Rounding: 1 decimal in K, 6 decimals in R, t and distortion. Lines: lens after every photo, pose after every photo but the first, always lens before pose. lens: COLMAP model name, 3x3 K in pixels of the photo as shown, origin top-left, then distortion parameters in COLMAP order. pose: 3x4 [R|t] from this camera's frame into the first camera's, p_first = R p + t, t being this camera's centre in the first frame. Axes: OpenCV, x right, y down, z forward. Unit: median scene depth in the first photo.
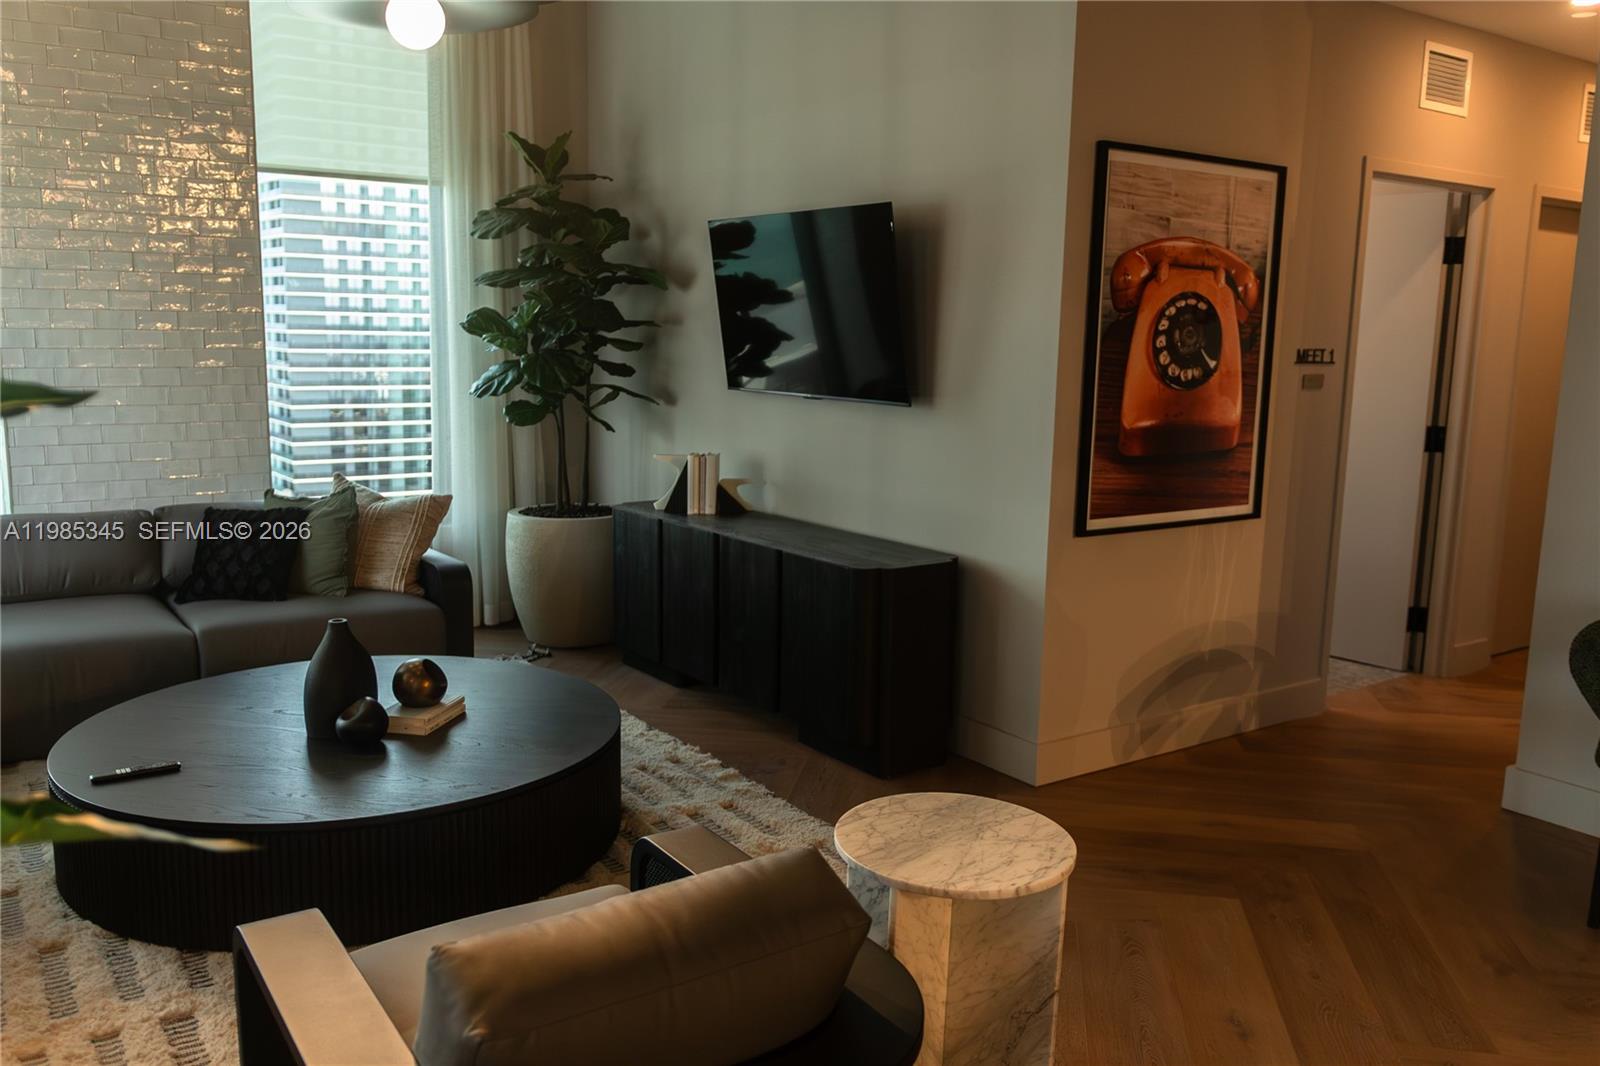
lens RADIAL K [[1335.0, 0, 801.8], [0, 1335.0, 530.8], [0, 0, 1]] dist [-0.005144, -0.007484]
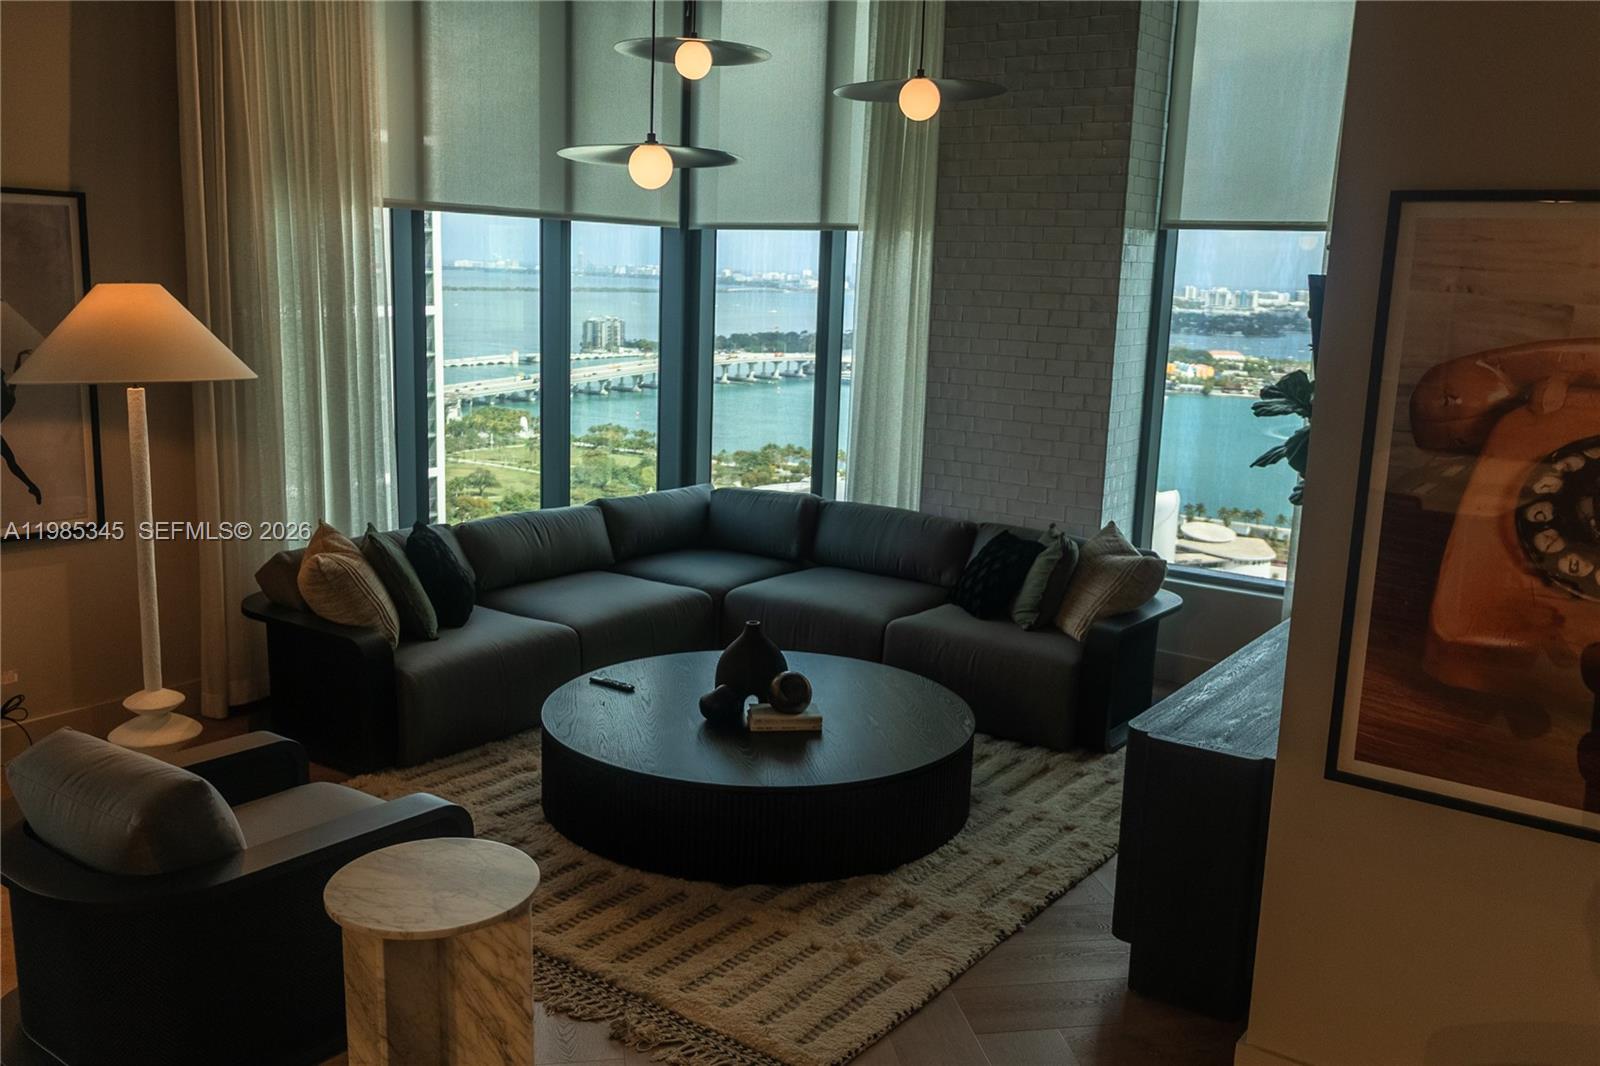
lens RADIAL K [[1335.0, 0, 801.7], [0, 1335.0, 541.3], [0, 0, 1]] dist [-0.005144, -0.007484]
pose [[0.340284, 0.163535, -0.925993, 0.716290], [-0.179447, 0.977957, 0.106769, -0.135199], [0.923042, 0.129835, 0.362129, 0.491270]]
